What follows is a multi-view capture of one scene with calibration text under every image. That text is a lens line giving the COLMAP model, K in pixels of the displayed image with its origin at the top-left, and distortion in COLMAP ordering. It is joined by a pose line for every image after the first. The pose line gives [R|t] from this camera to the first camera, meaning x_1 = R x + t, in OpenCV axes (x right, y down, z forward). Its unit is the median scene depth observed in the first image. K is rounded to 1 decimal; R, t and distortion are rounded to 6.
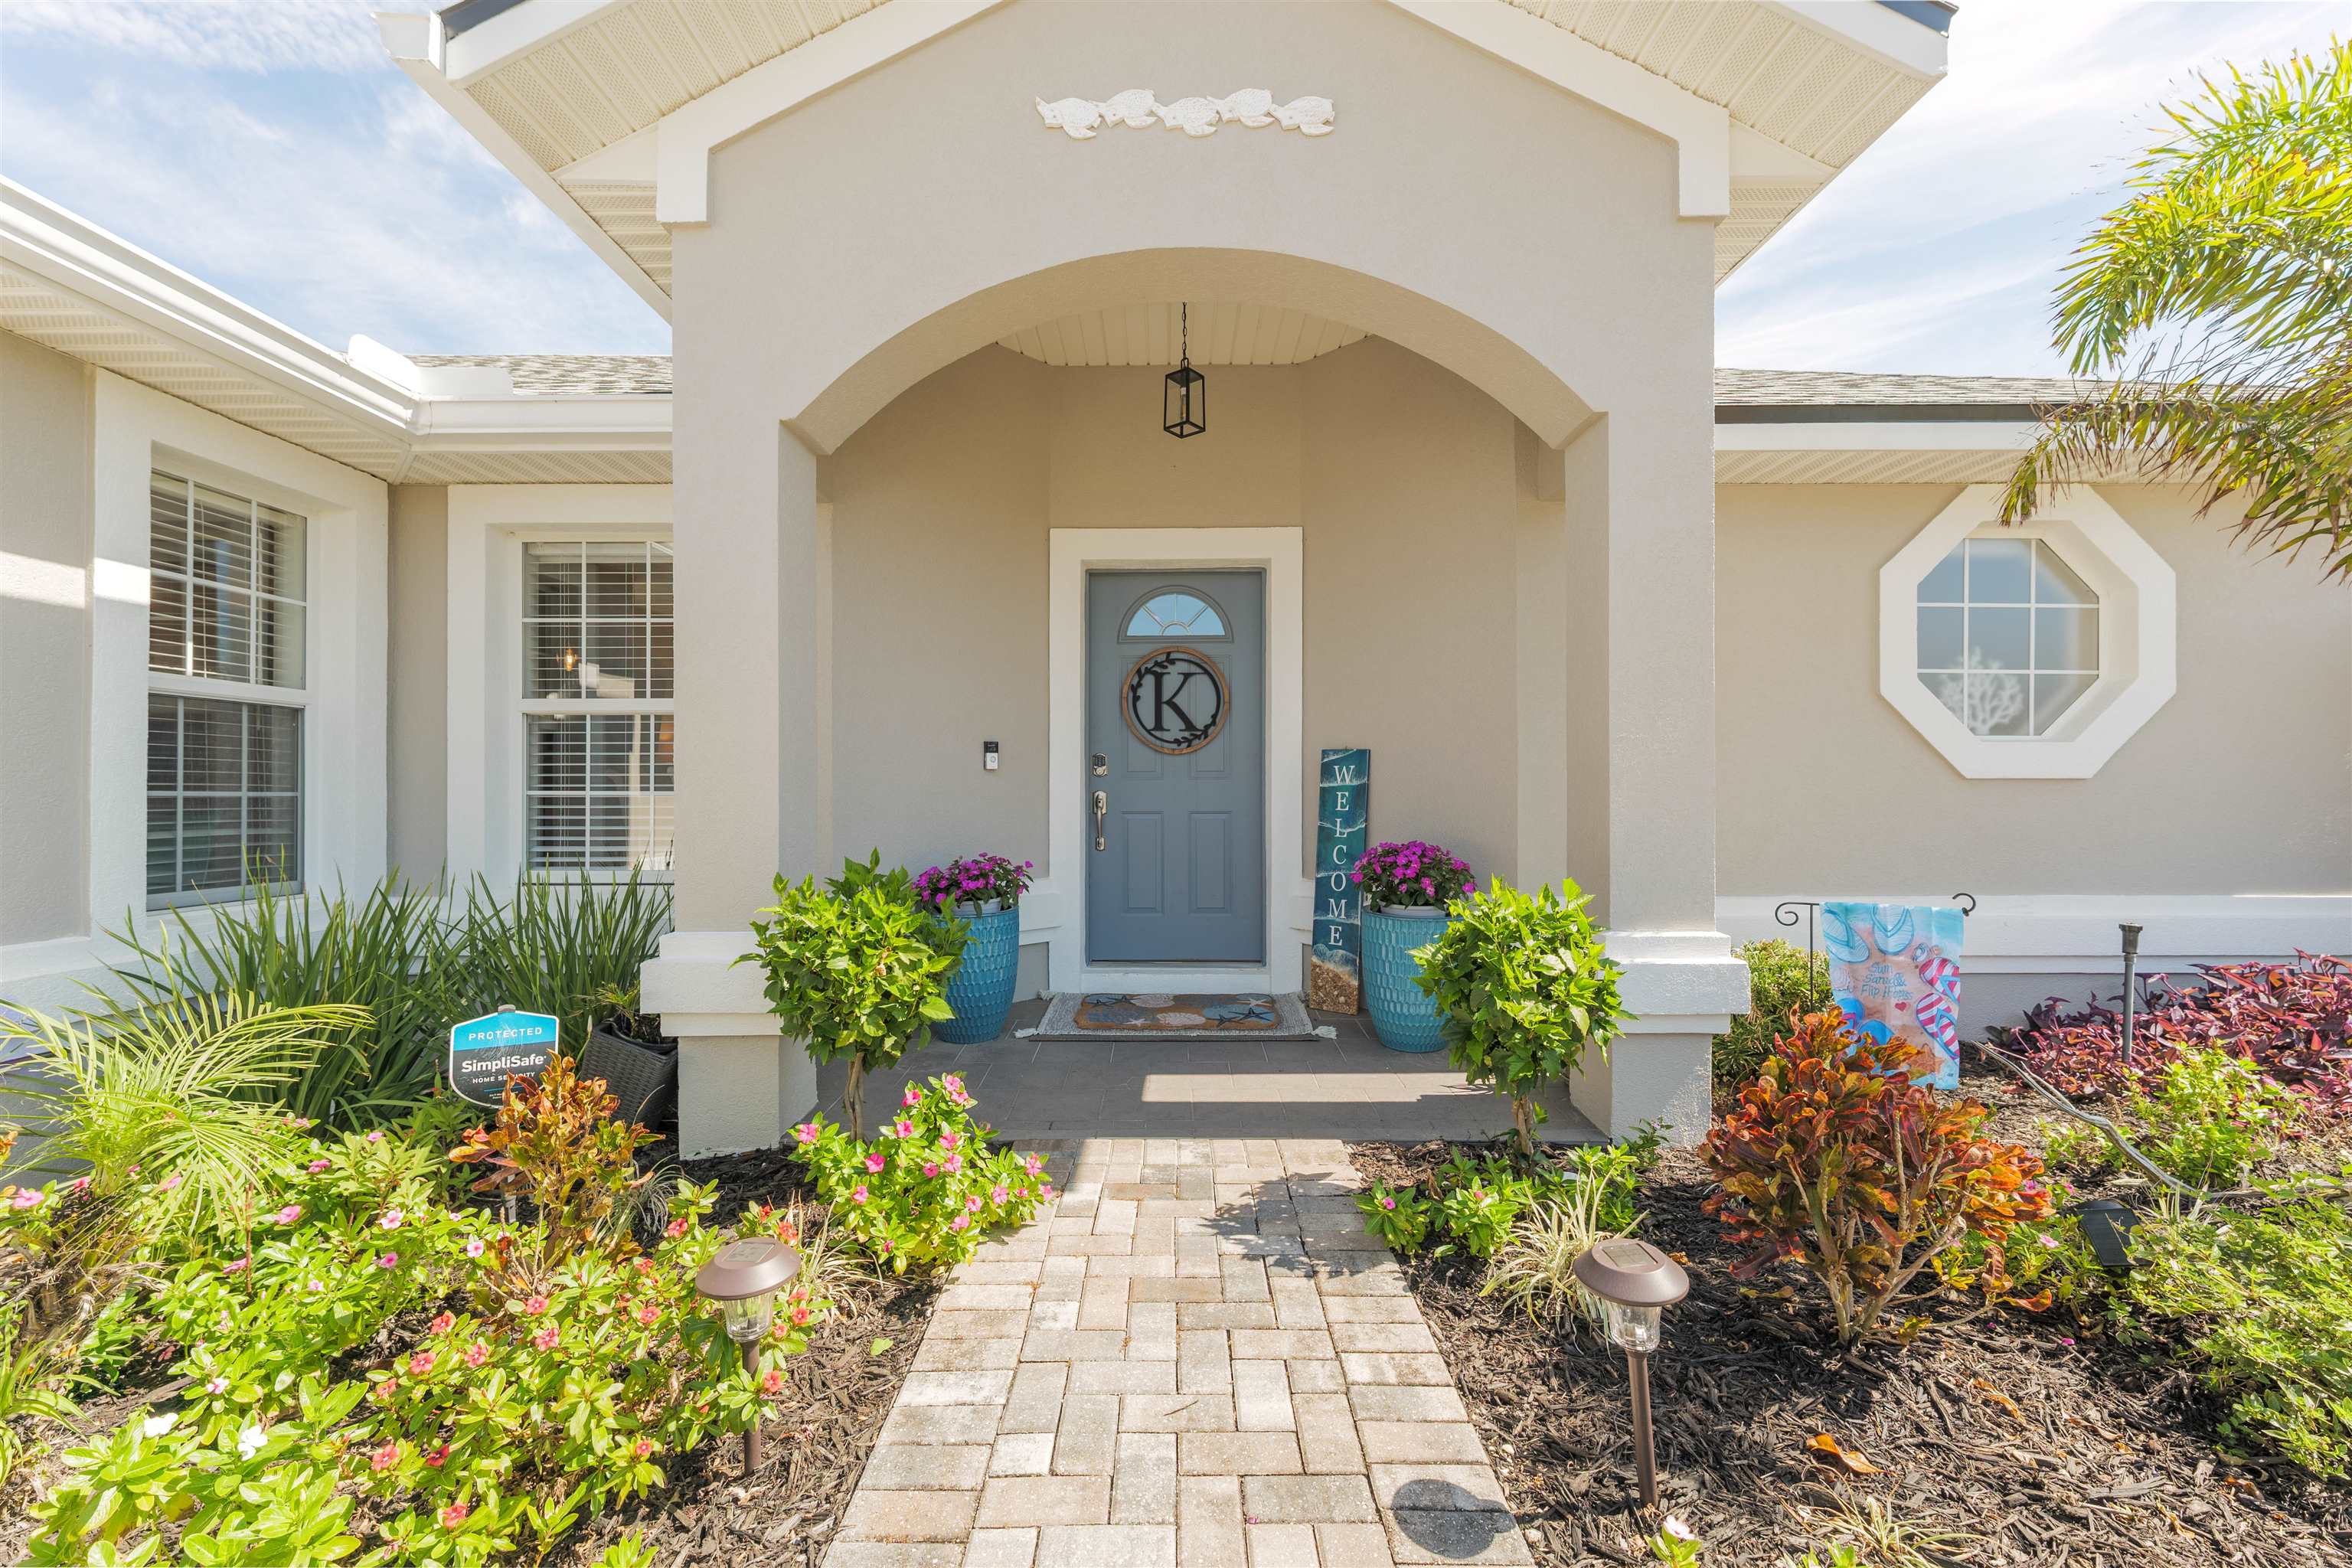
lens RADIAL K [[915.7, 0, 1170.0], [0, 915.7, 785.2], [0, 0, 1]] dist [0.000304, 0.000012]
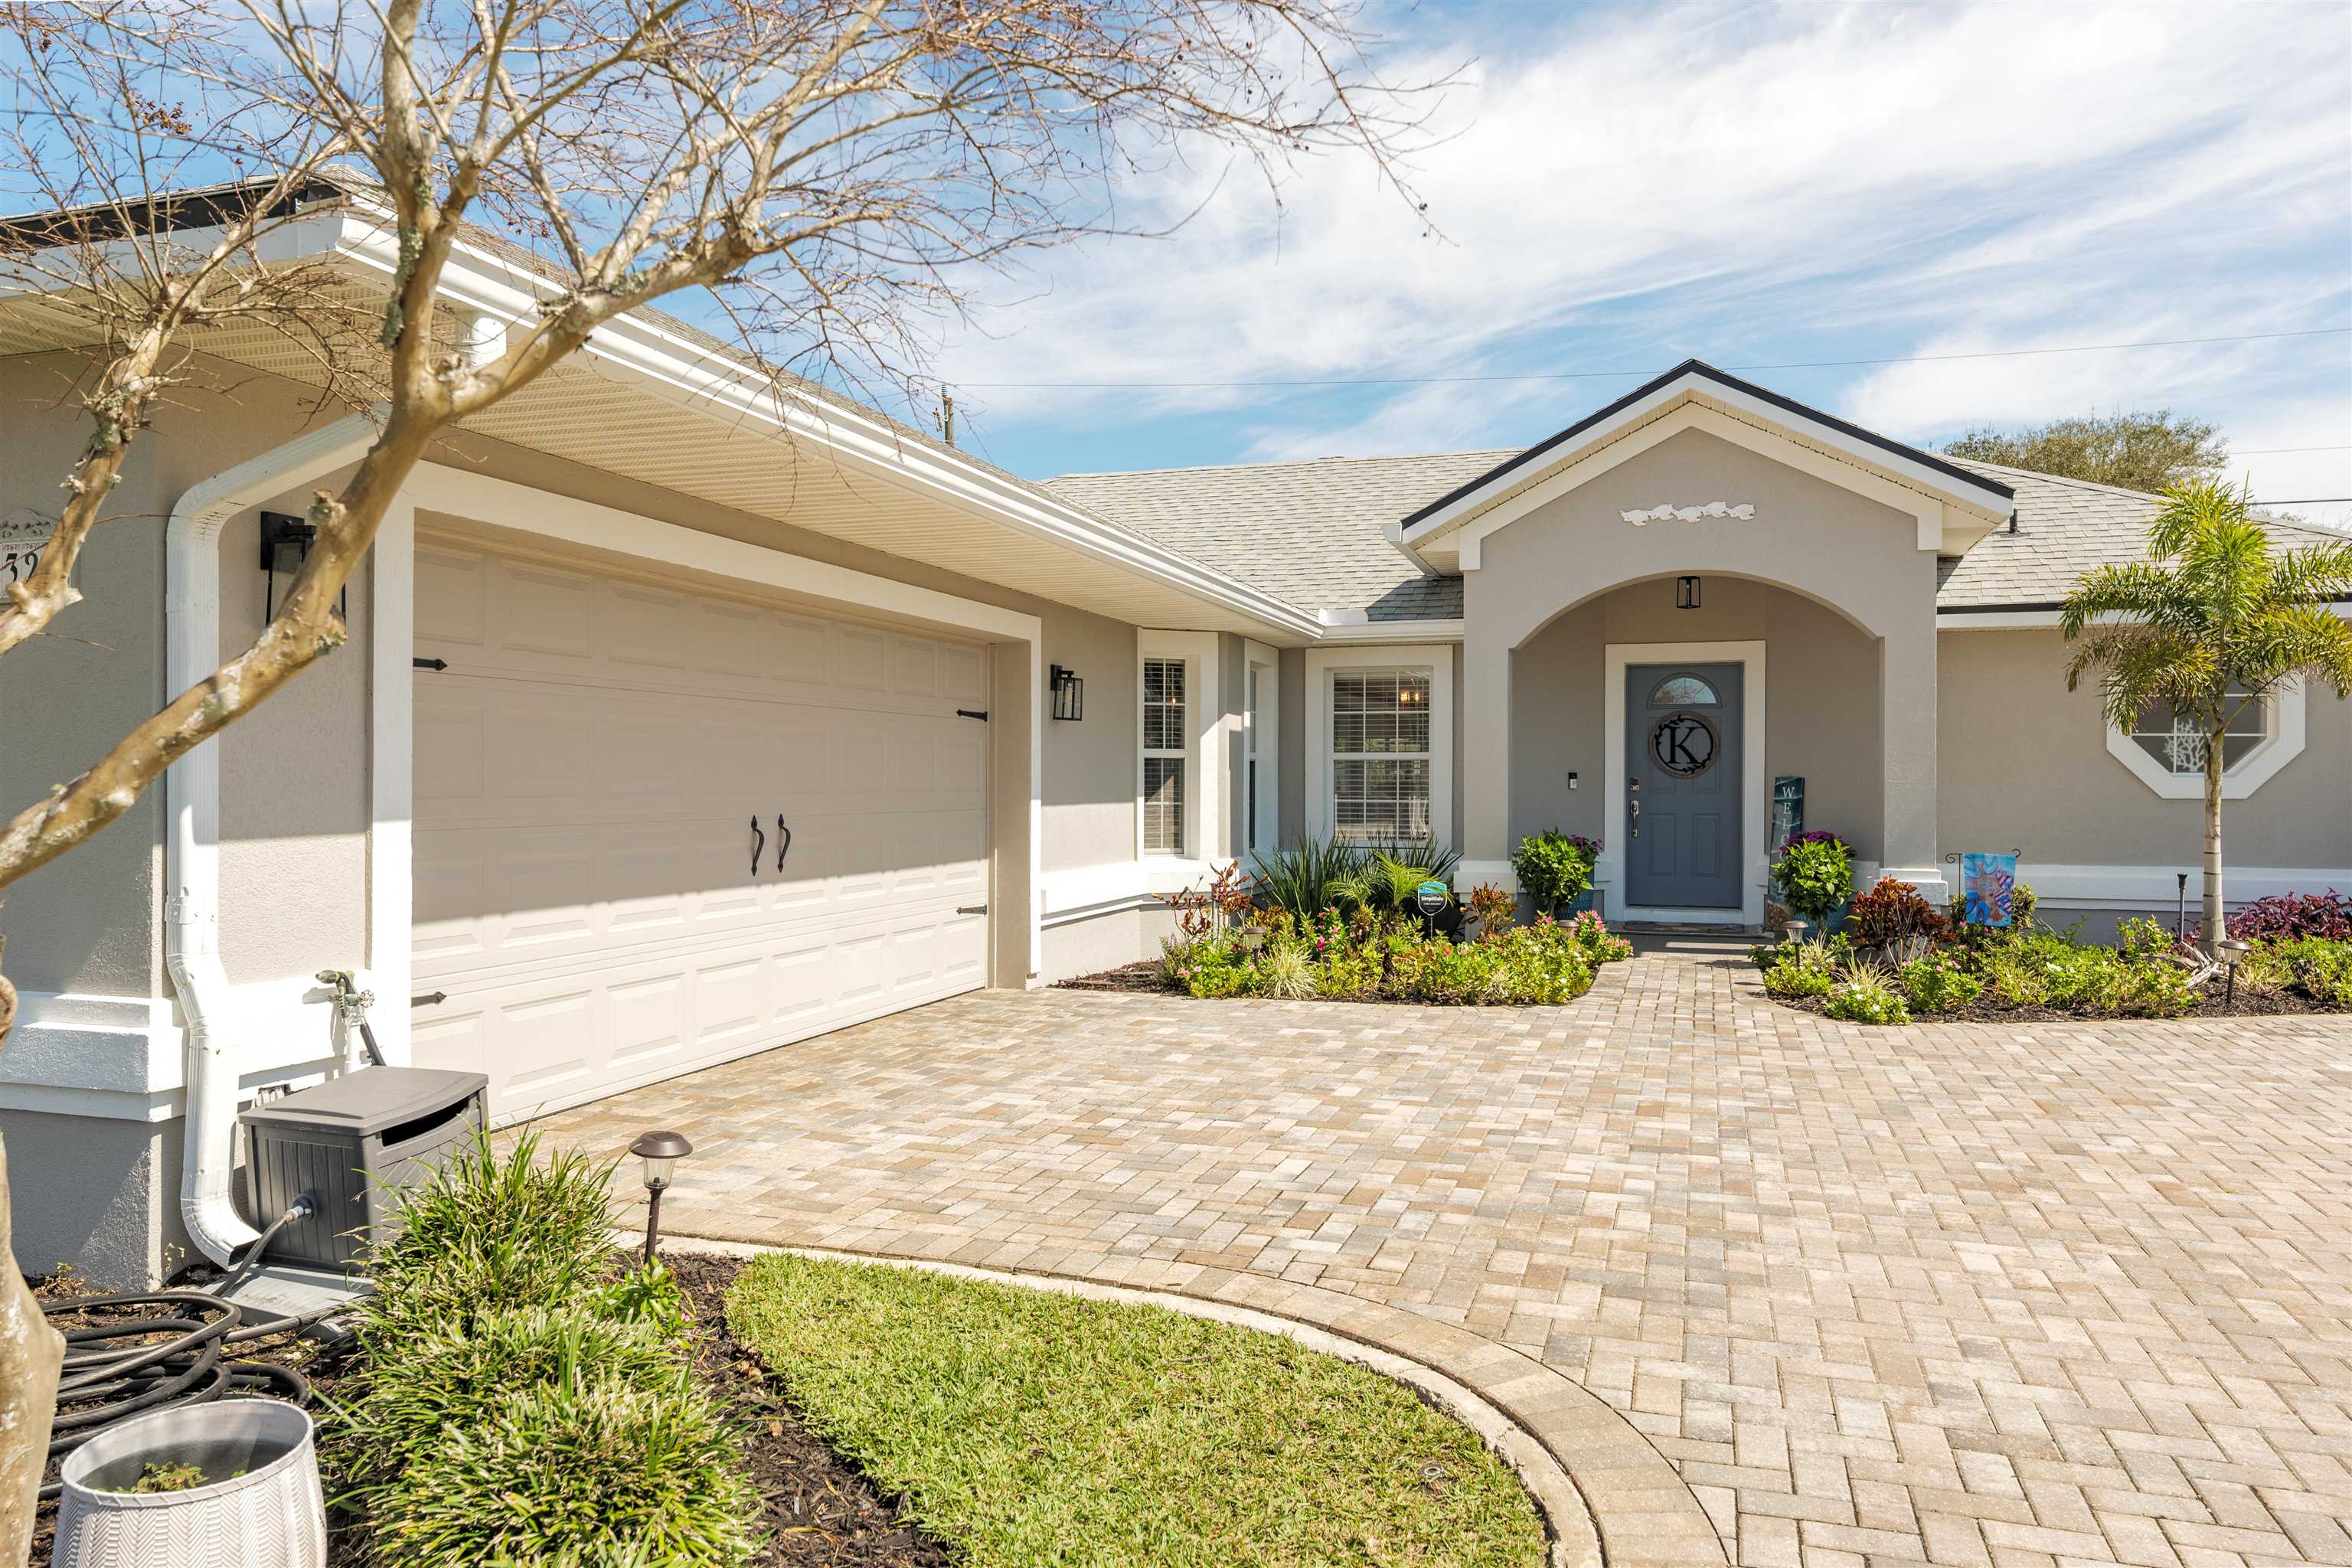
lens RADIAL K [[1551.2, 0, 1179.4], [0, 1551.2, 787.7], [0, 0, 1]] dist [-0.004248, 0.000908]
pose [[0.950451, 0.003473, -0.310855, 0.011554], [0.000410, 0.999923, 0.012425, -0.055897], [0.310874, -0.011937, 0.950376, -2.043924]]
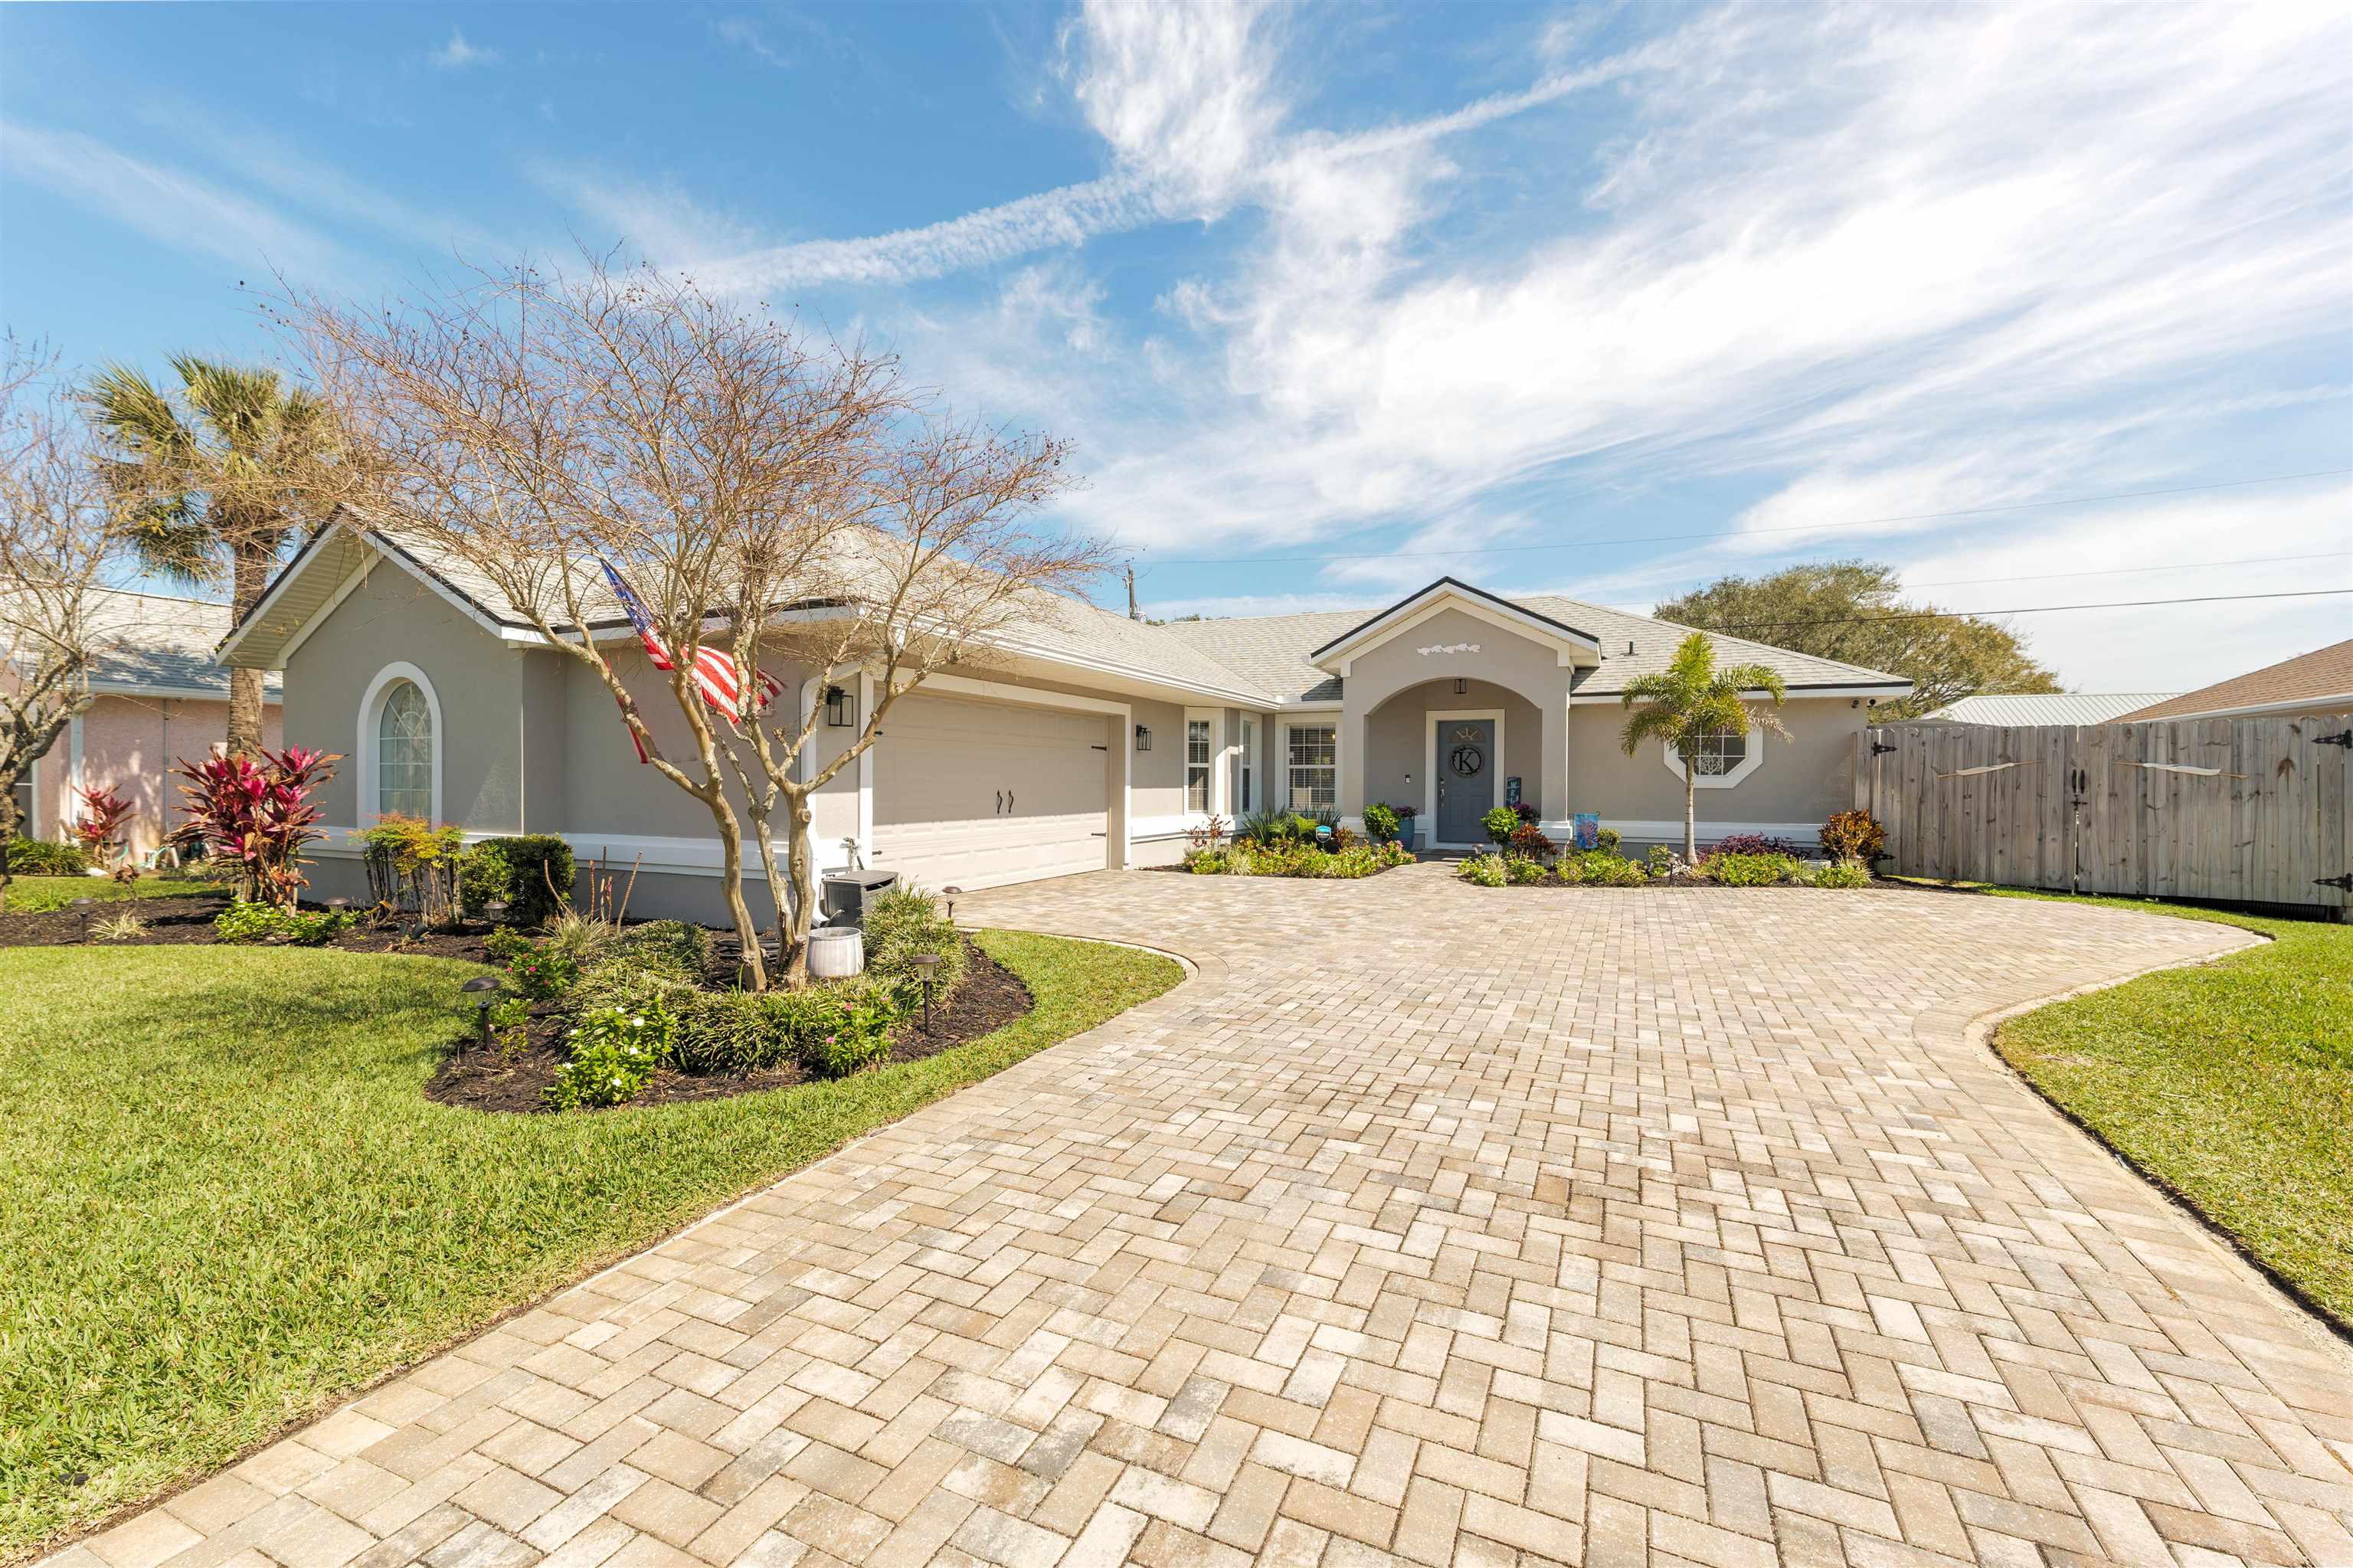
lens RADIAL K [[958.8, 0, 1182.3], [0, 958.8, 796.0], [0, 0, 1]] dist [-0.000478, -0.000401]
pose [[0.906464, 0.011048, -0.422138, 0.572891], [-0.001735, 0.999747, 0.022441, -0.047692], [0.422279, -0.019610, 0.906254, -2.699470]]
